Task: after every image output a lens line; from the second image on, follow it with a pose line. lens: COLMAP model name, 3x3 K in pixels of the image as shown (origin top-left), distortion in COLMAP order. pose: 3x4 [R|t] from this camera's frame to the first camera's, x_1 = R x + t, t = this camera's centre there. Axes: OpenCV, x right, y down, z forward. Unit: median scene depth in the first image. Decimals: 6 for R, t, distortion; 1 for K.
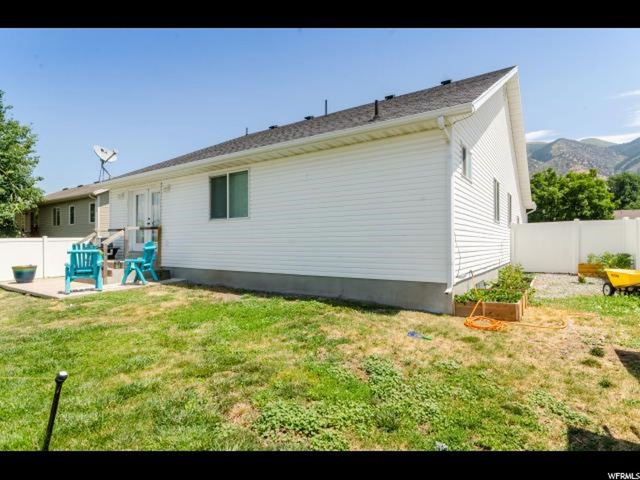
lens RADIAL K [[346.8, 0, 315.9], [0, 346.8, 240.2], [0, 0, 1]] dist [0.017405, 0.001009]
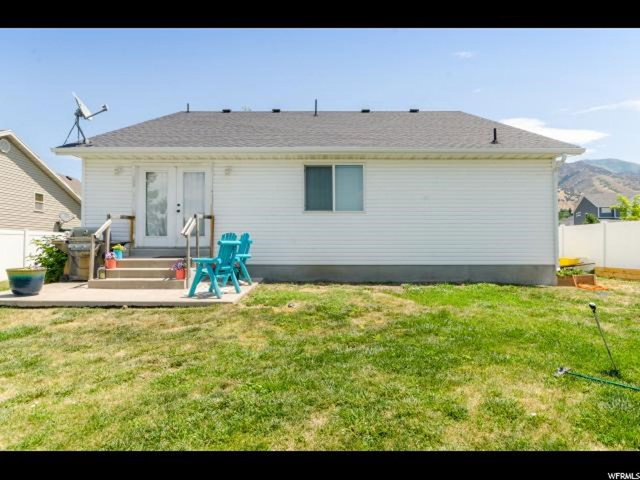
lens RADIAL K [[346.8, 0, 309.6], [0, 346.8, 251.5], [0, 0, 1]] dist [0.017405, 0.001009]
pose [[0.818992, -0.000716, 0.573804, -0.845044], [-0.009300, 0.999851, 0.014523, 0.035229], [-0.573729, -0.017230, 0.818864, 0.237118]]
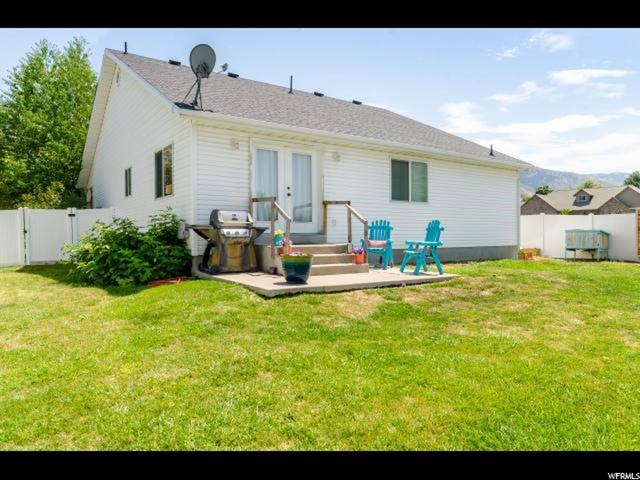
lens RADIAL K [[441.9, 0, 320.9], [0, 441.9, 238.8], [0, 0, 1]] dist [0.010709, 0.002176]
pose [[0.333764, -0.000551, 0.942656, -1.628346], [-0.003999, 0.999990, 0.002001, 0.051826], [-0.942648, -0.004438, 0.333759, 0.778132]]
